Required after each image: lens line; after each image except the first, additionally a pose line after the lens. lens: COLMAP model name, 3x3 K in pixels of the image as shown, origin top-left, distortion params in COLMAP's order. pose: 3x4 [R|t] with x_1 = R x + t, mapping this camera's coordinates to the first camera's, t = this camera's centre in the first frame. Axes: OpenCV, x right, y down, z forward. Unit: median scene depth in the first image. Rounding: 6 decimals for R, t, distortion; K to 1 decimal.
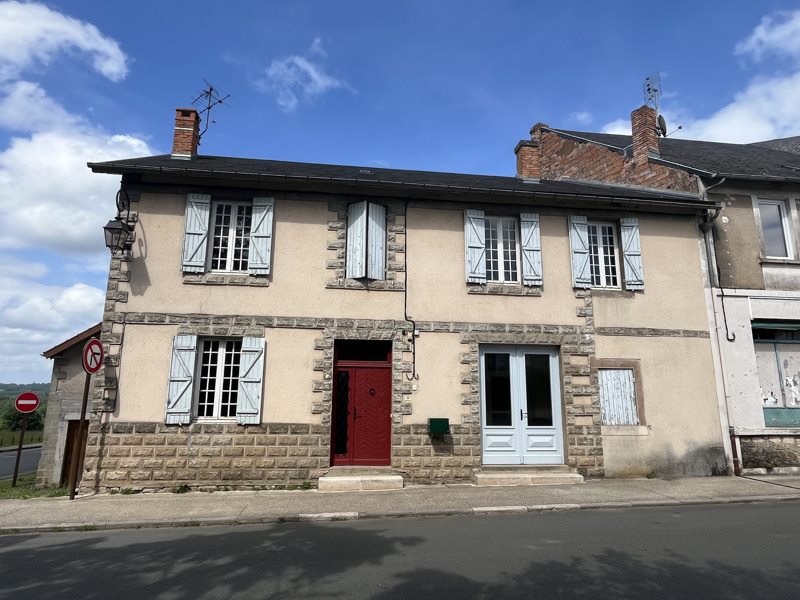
lens RADIAL K [[443.8, 0, 399.8], [0, 443.8, 299.2], [0, 0, 1]] dist [-0.004982, -0.000307]
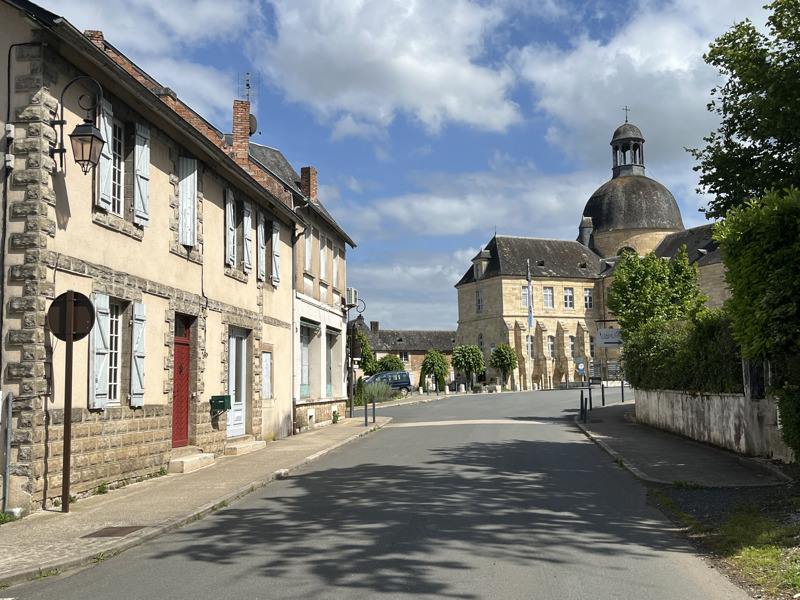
lens RADIAL K [[814.1, 0, 399.9], [0, 814.1, 300.4], [0, 0, 1]] dist [0.011822, 0.000000]
pose [[0.244560, 0.088177, 0.965616, -1.632276], [-0.168321, 0.984598, -0.047280, 0.069735], [-0.954913, -0.150970, 0.255635, 0.154053]]
